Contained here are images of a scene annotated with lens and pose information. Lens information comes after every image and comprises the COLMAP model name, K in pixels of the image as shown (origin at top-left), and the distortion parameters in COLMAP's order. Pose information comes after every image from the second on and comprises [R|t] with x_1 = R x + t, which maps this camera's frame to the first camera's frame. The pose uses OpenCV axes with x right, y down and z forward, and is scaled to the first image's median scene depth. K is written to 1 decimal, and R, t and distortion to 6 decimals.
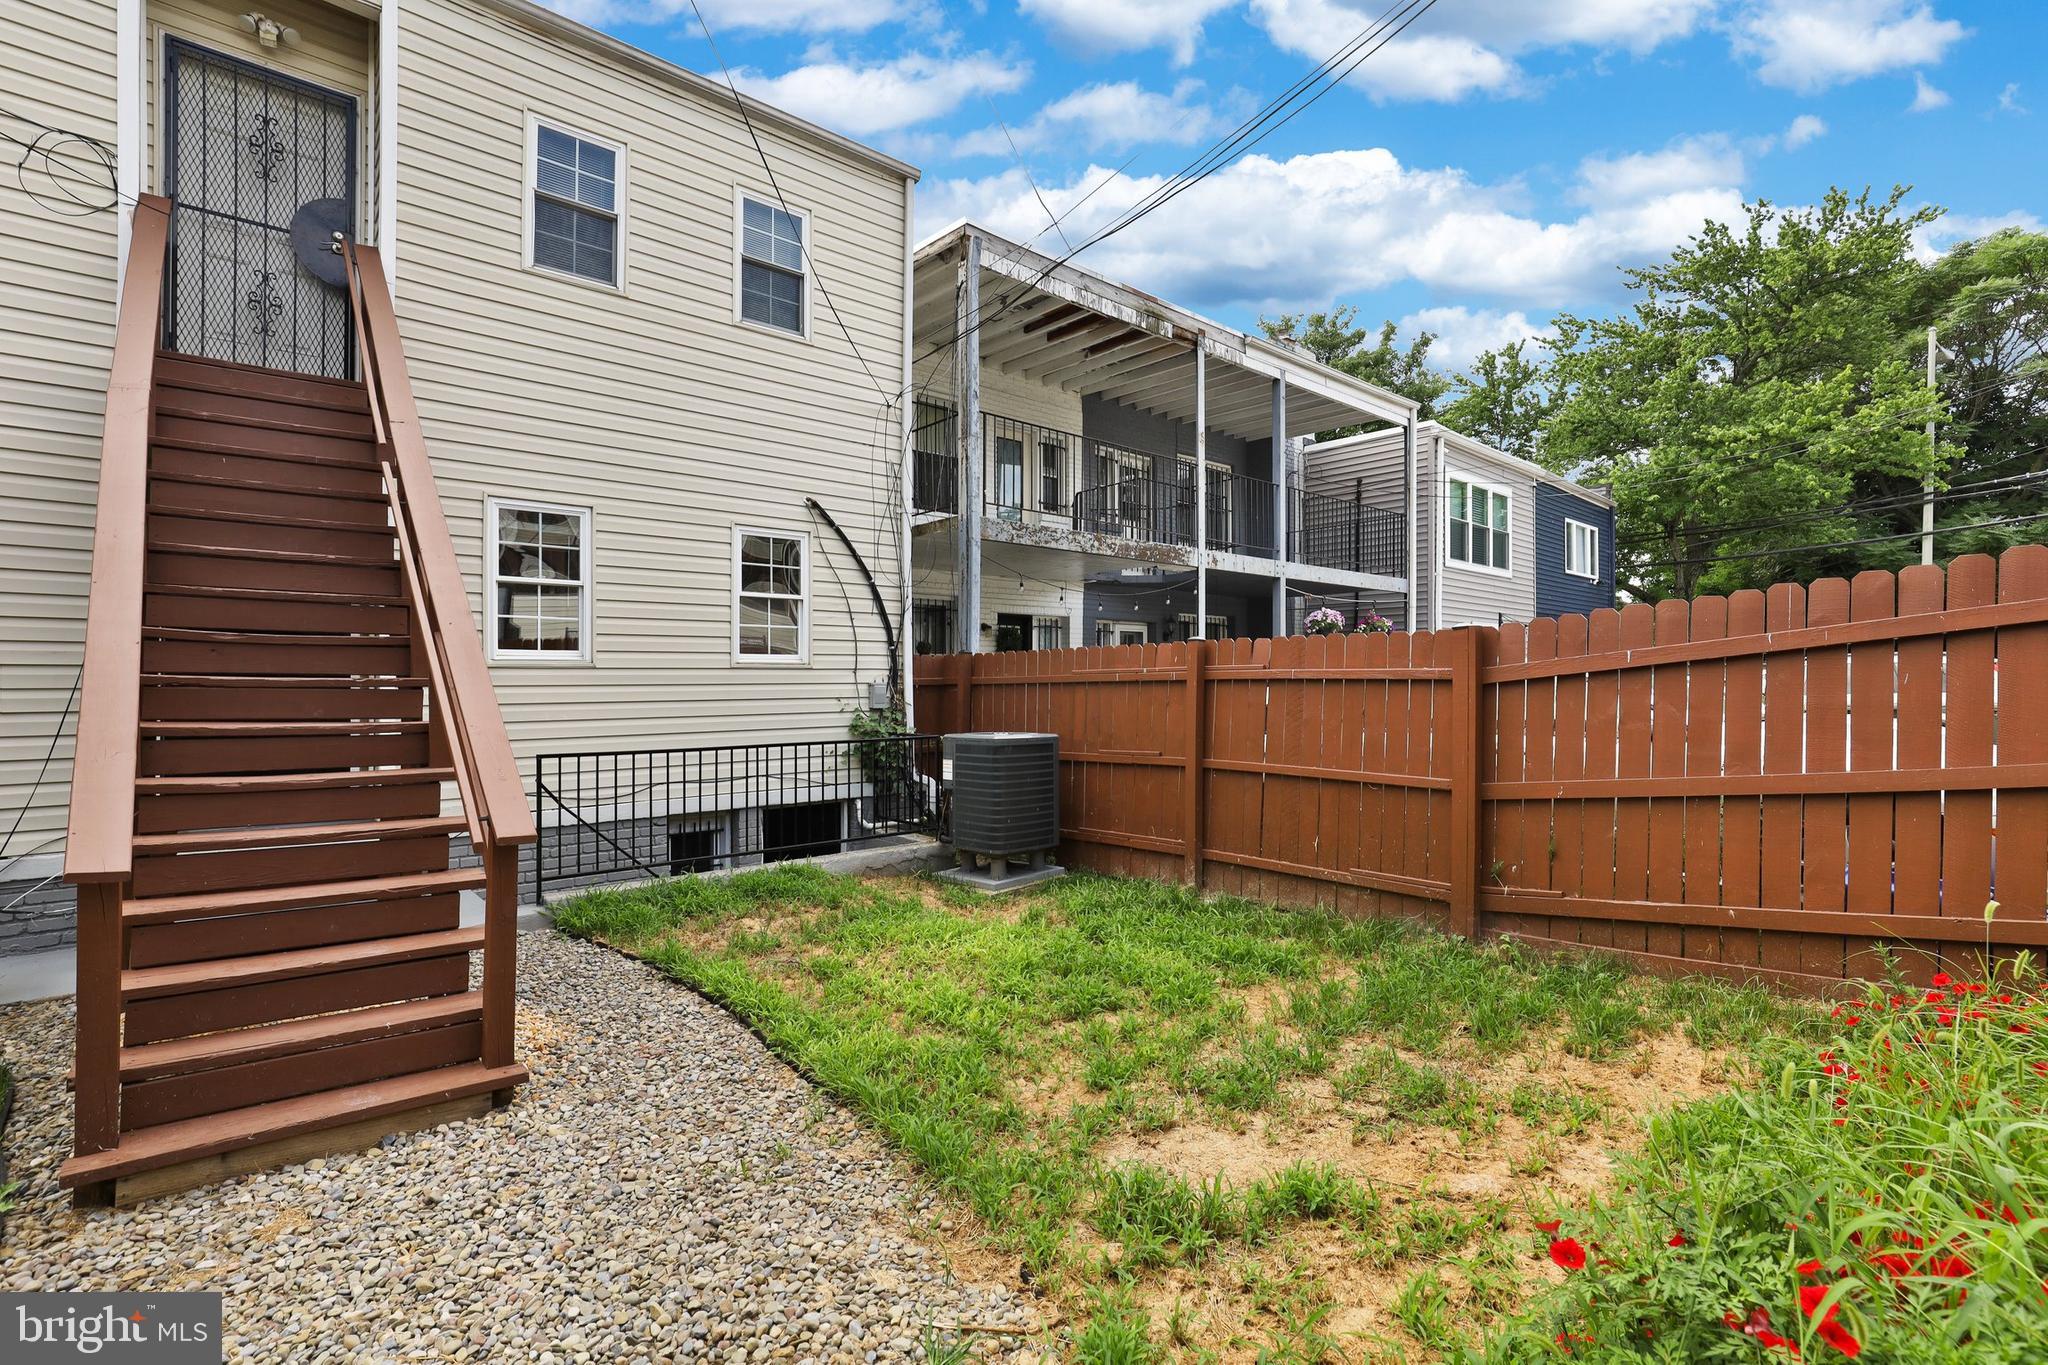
lens RADIAL K [[926.4, 0, 1014.4], [0, 926.4, 683.6], [0, 0, 1]] dist [-0.018522, 0.006536]
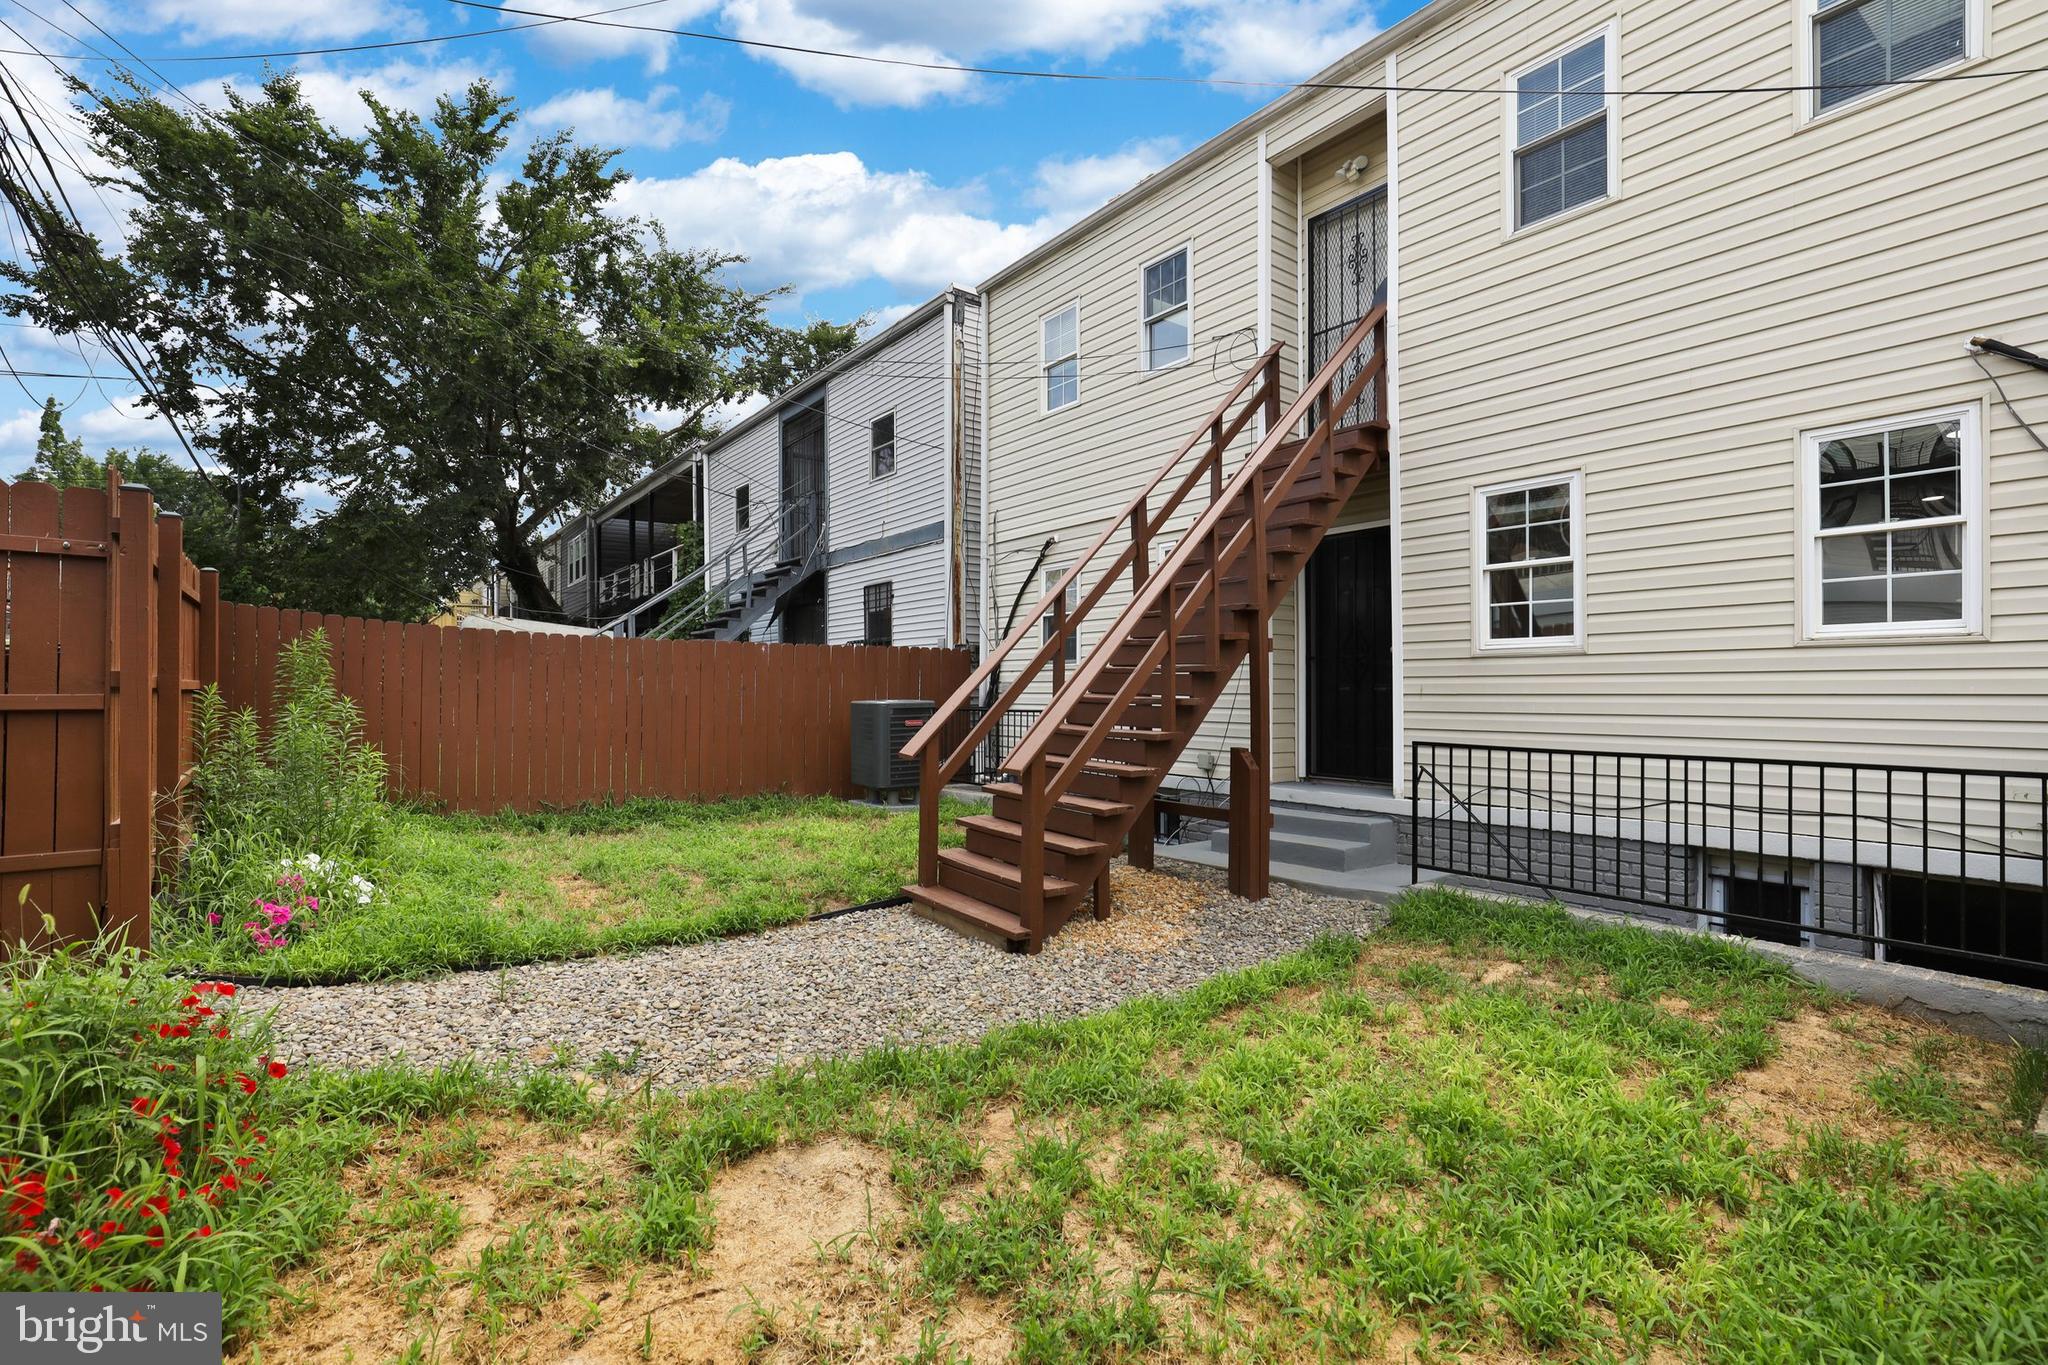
lens RADIAL K [[926.4, 0, 1014.4], [0, 926.4, 683.6], [0, 0, 1]] dist [-0.018522, 0.006536]
pose [[-0.078197, 0.000845, -0.996938, 0.445816], [0.004468, 0.999990, 0.000498, 0.007347], [0.996928, -0.004416, -0.078200, 0.539484]]
